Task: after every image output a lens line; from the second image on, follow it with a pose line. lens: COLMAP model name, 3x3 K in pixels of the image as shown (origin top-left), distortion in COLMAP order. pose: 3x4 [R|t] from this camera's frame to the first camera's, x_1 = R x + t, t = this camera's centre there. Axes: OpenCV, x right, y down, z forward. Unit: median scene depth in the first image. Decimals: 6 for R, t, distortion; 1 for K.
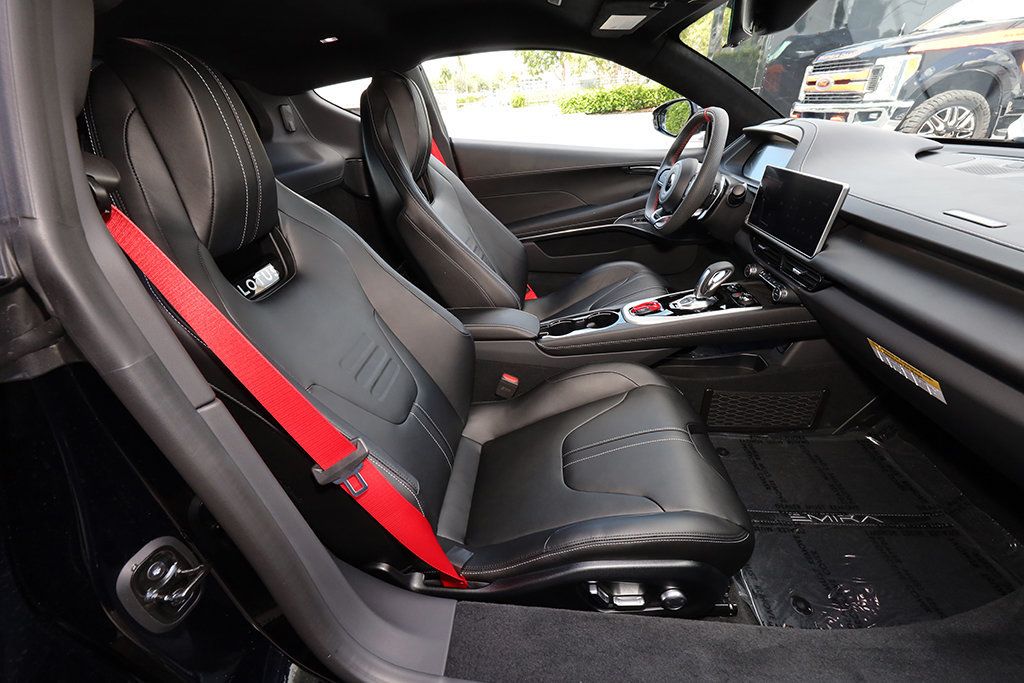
lens RADIAL K [[452.4, 0, 516.2], [0, 452.4, 371.8], [0, 0, 1]] dist [0.000914, 0.000280]
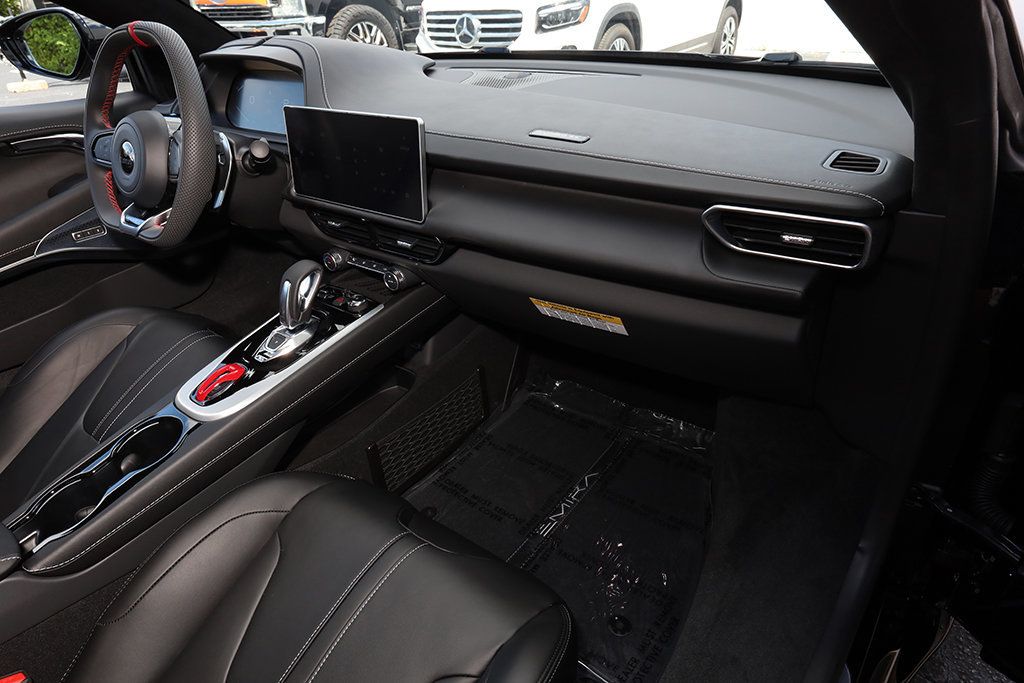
lens RADIAL K [[599.4, 0, 511.6], [0, 599.4, 344.8], [0, 0, 1]] dist [0.001312, -0.000952]
pose [[0.538572, -0.410228, 0.735971, -0.037737], [0.444912, 0.880232, 0.165059, -0.148082], [-0.715537, 0.238546, 0.656584, 0.275408]]
